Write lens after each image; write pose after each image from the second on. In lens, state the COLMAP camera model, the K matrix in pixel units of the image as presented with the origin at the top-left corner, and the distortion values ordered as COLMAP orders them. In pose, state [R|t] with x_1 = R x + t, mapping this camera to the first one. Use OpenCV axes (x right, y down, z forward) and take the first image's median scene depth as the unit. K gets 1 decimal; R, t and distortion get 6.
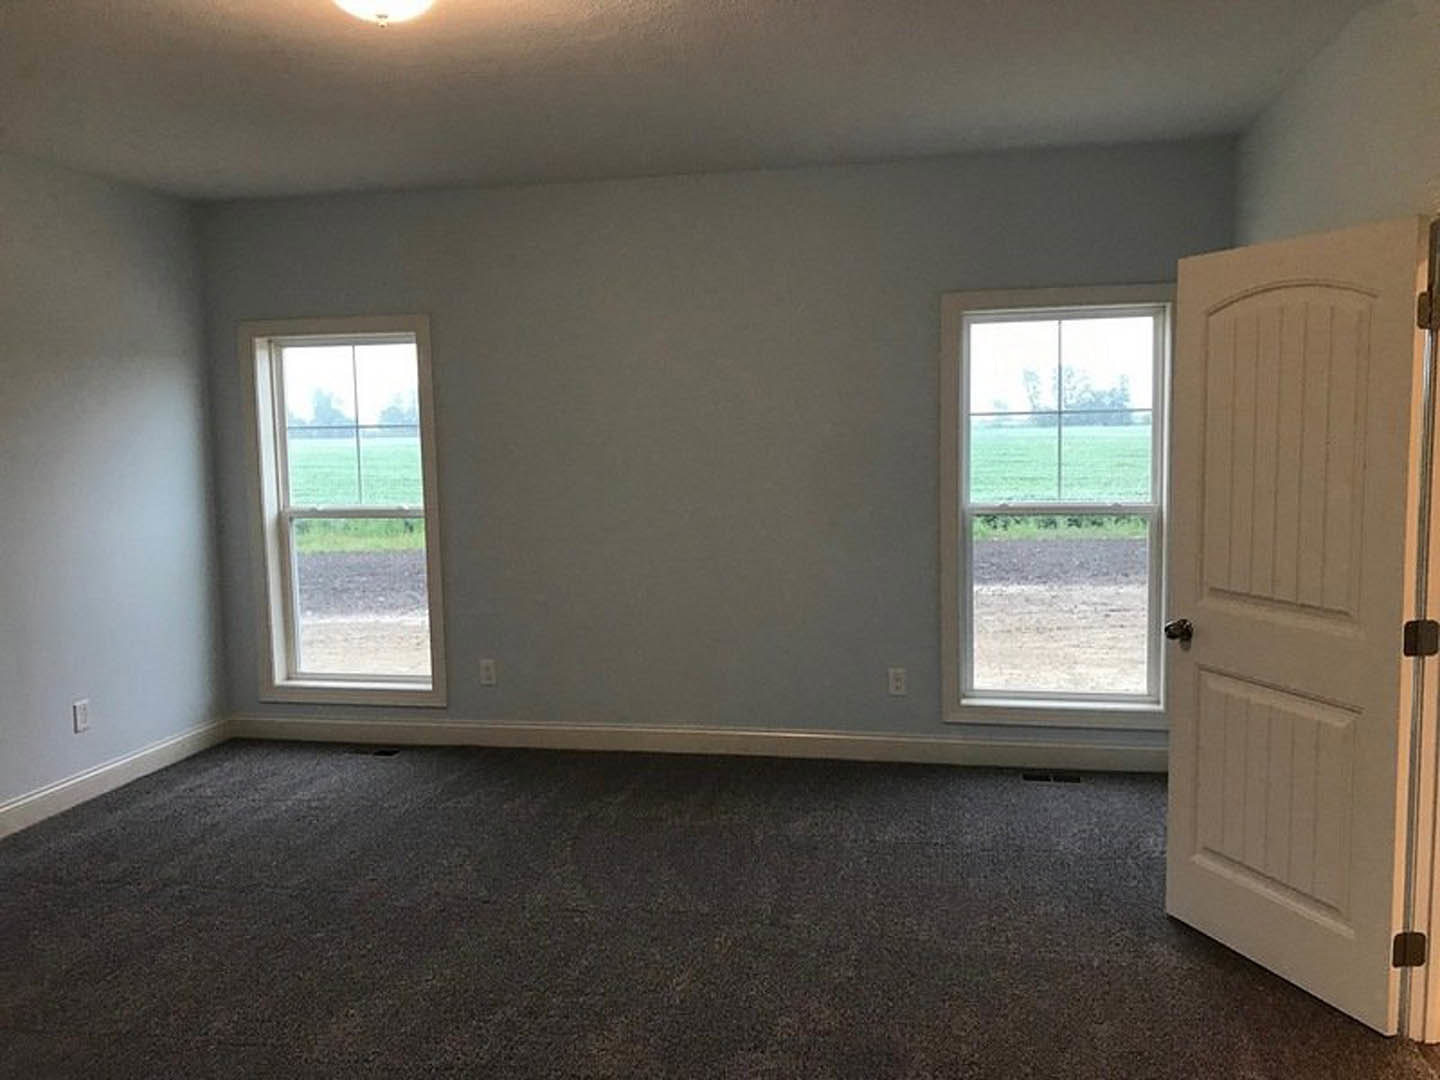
lens RADIAL K [[1163.9, 0, 720.0], [0, 1163.9, 540.0], [0, 0, 1]] dist [0.018883, -0.015952]
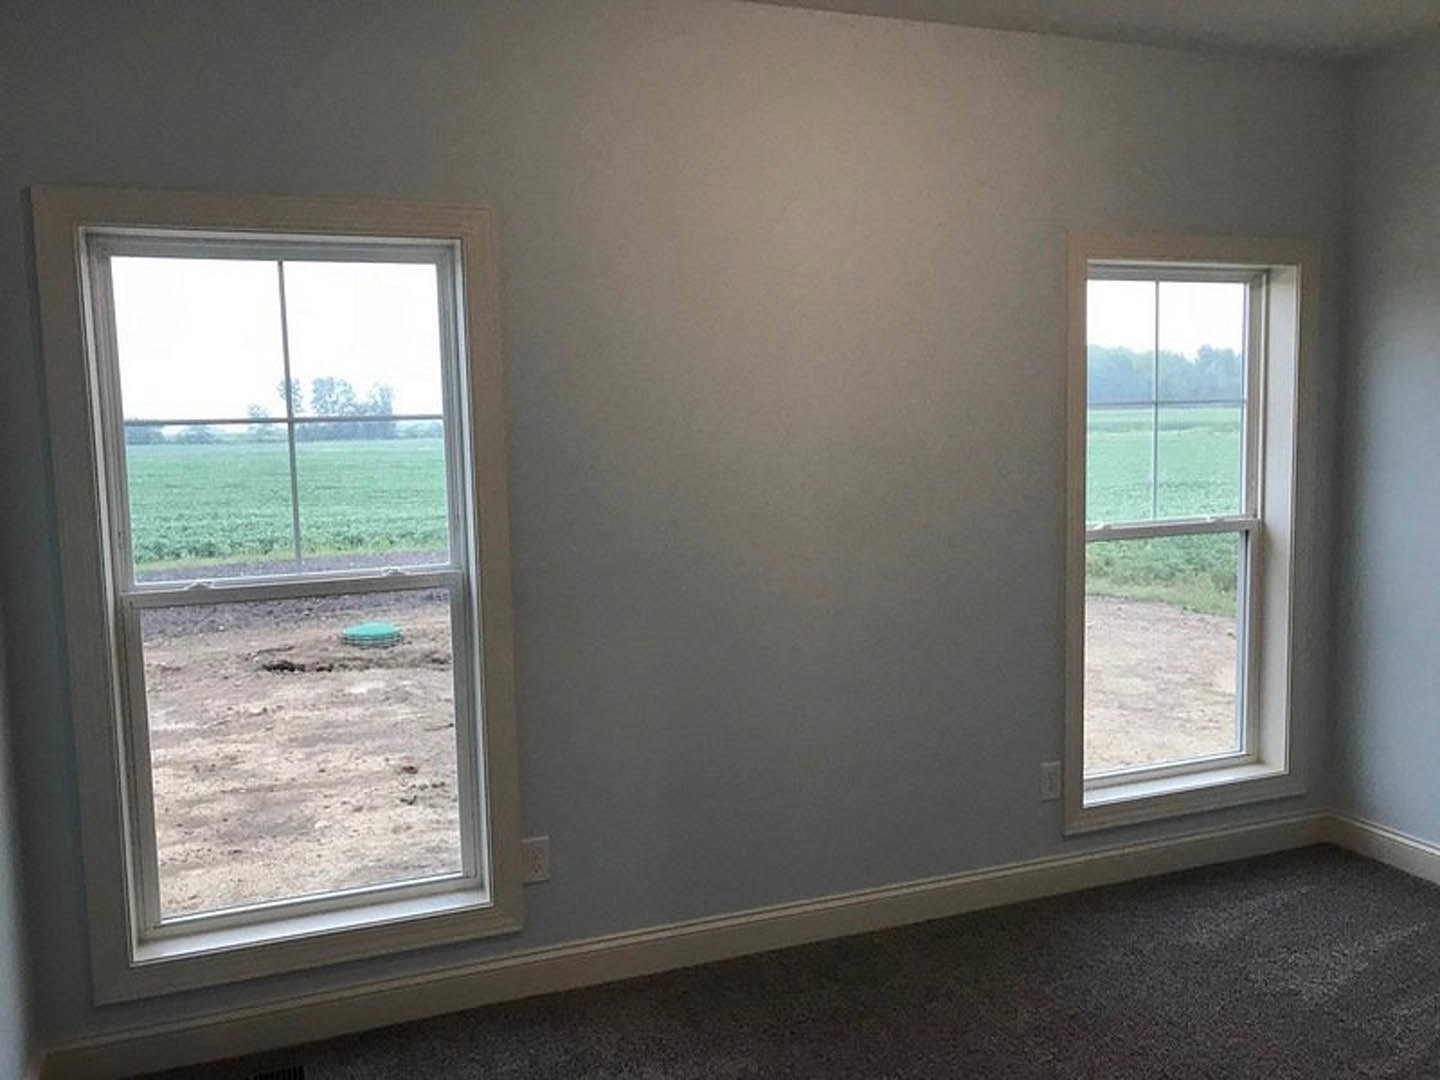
lens RADIAL K [[1163.9, 0, 720.0], [0, 1163.9, 540.0], [0, 0, 1]] dist [0.018883, -0.015952]
pose [[0.820652, -0.055329, 0.568743, 0.131153], [0.062230, 0.998035, 0.007299, -0.039662], [-0.568029, 0.029403, 0.822483, 0.394206]]
